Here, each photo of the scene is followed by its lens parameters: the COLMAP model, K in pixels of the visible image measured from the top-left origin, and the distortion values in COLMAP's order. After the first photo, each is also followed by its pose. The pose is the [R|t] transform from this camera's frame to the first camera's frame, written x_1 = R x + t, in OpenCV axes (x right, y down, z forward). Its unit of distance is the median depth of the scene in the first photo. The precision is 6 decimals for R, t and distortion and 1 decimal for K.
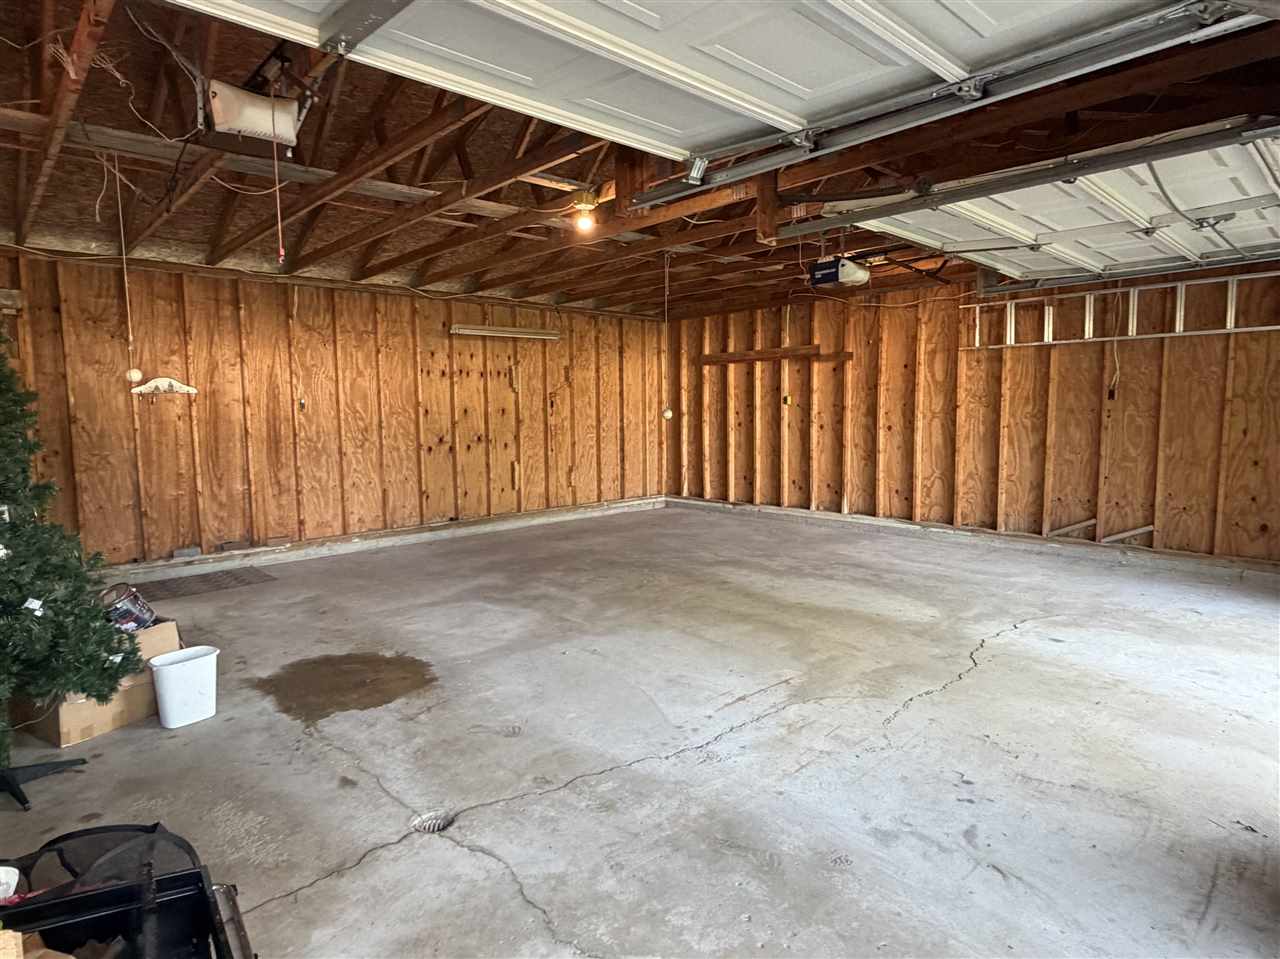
lens RADIAL K [[722.5, 0, 635.6], [0, 722.5, 483.7], [0, 0, 1]] dist [0.000716, 0.001678]
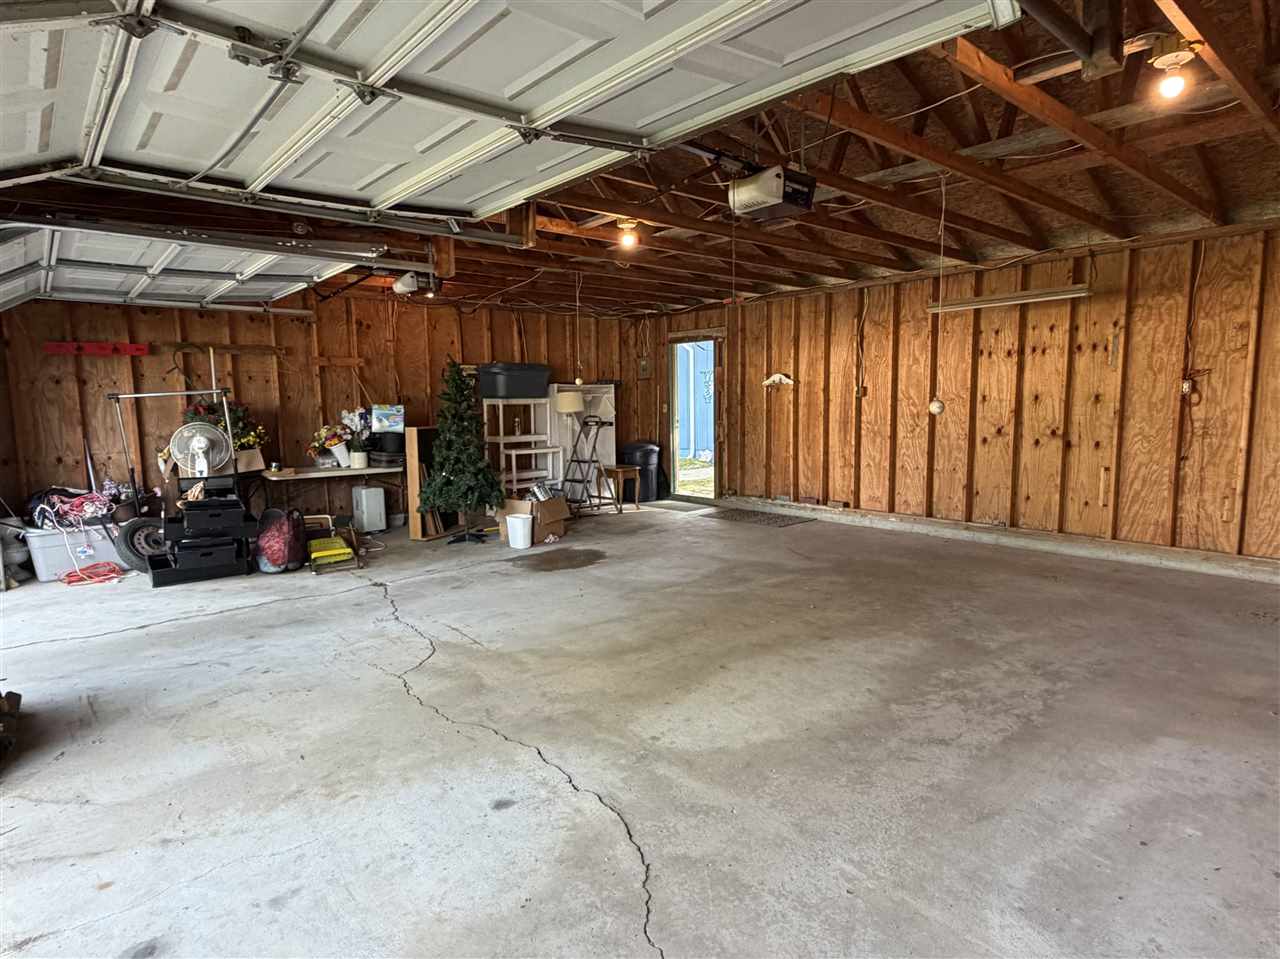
lens RADIAL K [[722.5, 0, 634.0], [0, 722.5, 478.4], [0, 0, 1]] dist [0.000716, 0.001678]
pose [[-0.051409, 0.120968, -0.991324, 1.050626], [-0.093282, 0.987716, 0.125365, -0.122184], [0.994312, 0.098917, -0.039494, 1.024261]]
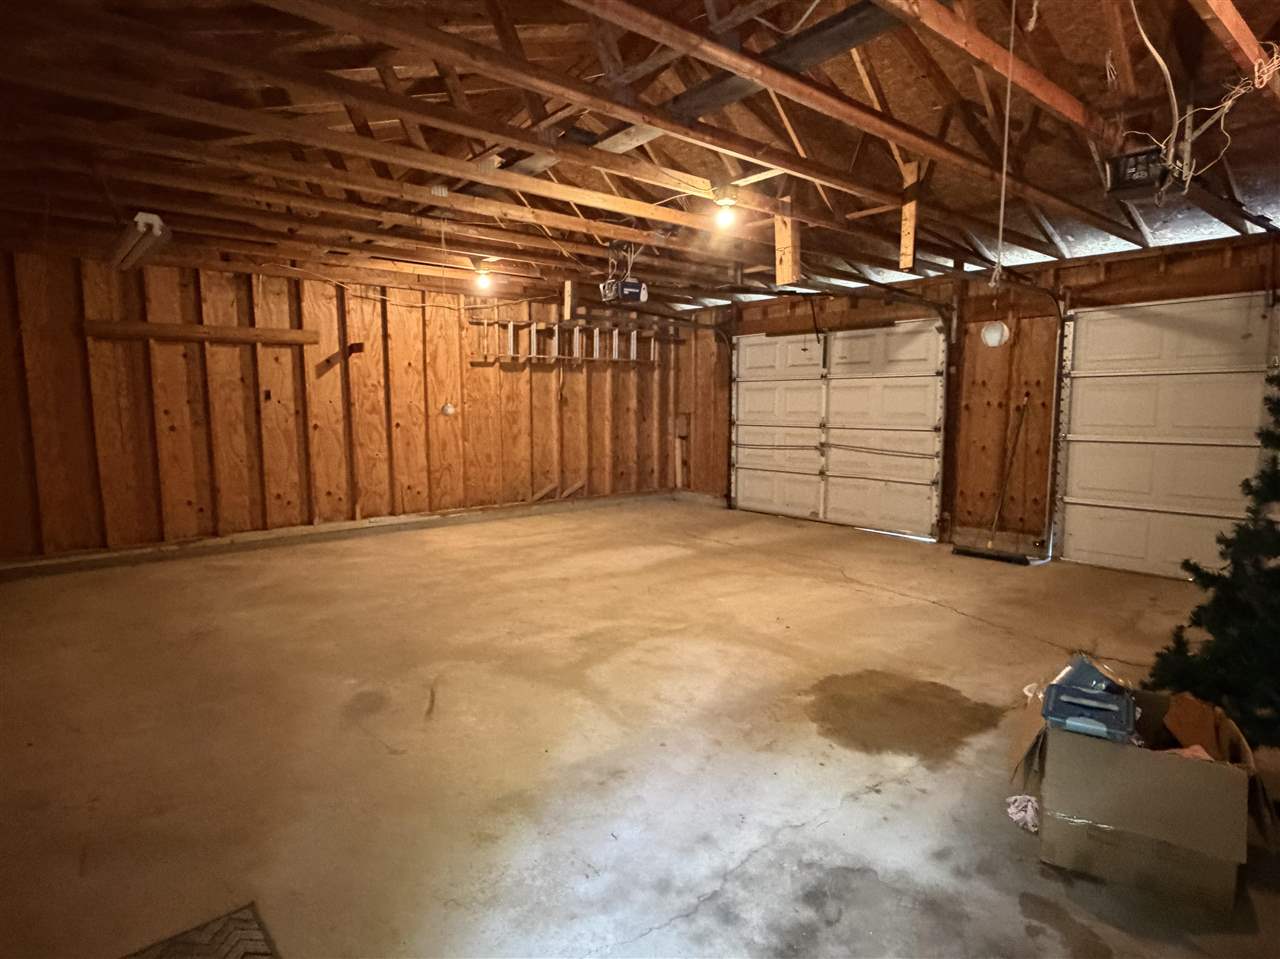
lens RADIAL K [[722.5, 0, 640.9], [0, 722.5, 479.1], [0, 0, 1]] dist [0.000716, 0.001678]
pose [[0.055272, -0.099795, 0.993472, -1.052915], [0.109199, 0.989628, 0.093333, -0.099719], [-0.992482, 0.103327, 0.065596, 1.018470]]
